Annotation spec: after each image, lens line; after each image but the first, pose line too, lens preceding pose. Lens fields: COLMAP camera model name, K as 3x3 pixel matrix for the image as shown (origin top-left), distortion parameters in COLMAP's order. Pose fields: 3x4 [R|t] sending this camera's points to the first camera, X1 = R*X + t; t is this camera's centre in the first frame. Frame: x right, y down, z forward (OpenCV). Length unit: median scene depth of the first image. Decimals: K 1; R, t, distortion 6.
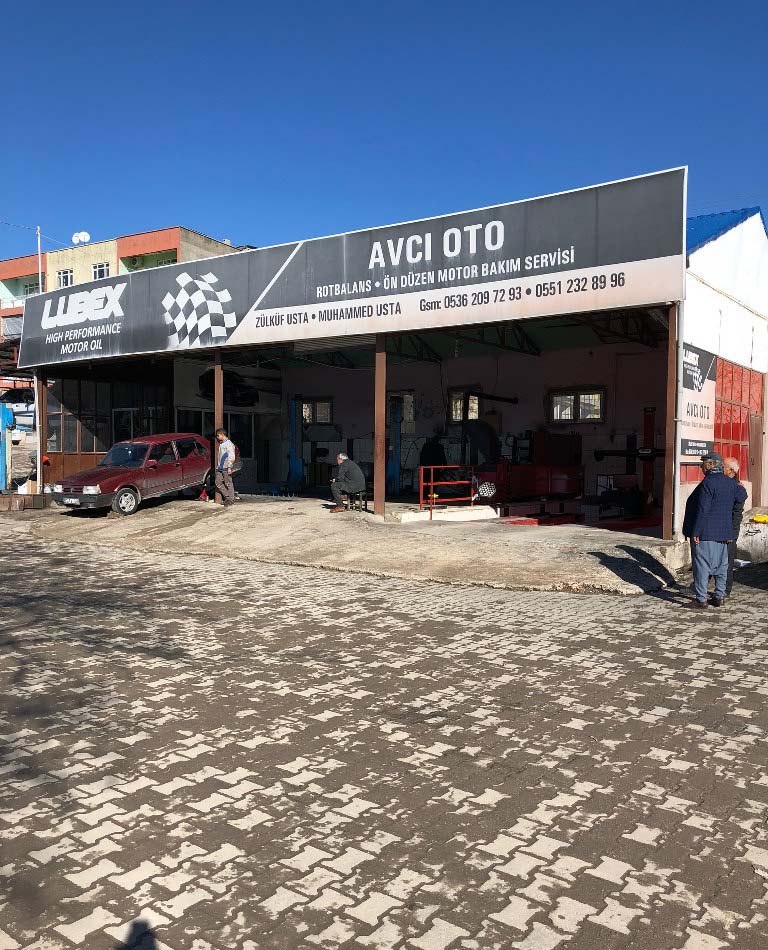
lens RADIAL K [[829.2, 0, 392.4], [0, 829.2, 475.6], [0, 0, 1]] dist [0.021676, -0.018766]
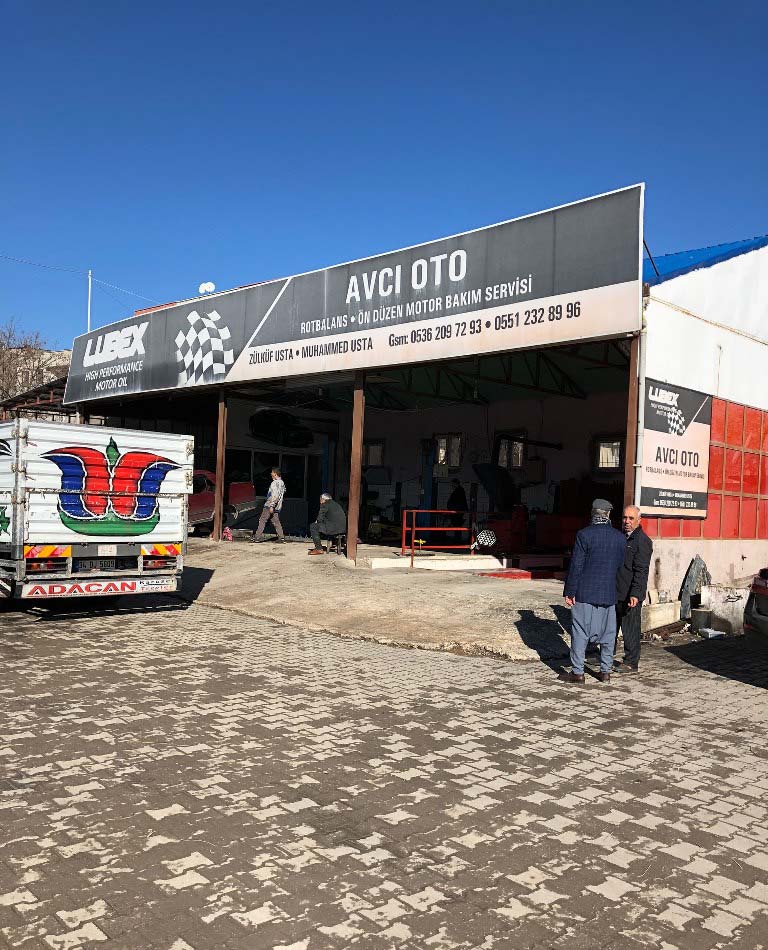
lens RADIAL K [[829.2, 0, 379.3], [0, 829.2, 479.7], [0, 0, 1]] dist [0.021676, -0.018766]
pose [[0.984743, 0.028513, -0.171665, 0.210065], [-0.037222, 0.998166, -0.047731, 0.000508], [0.169990, 0.053393, 0.983998, 0.077341]]
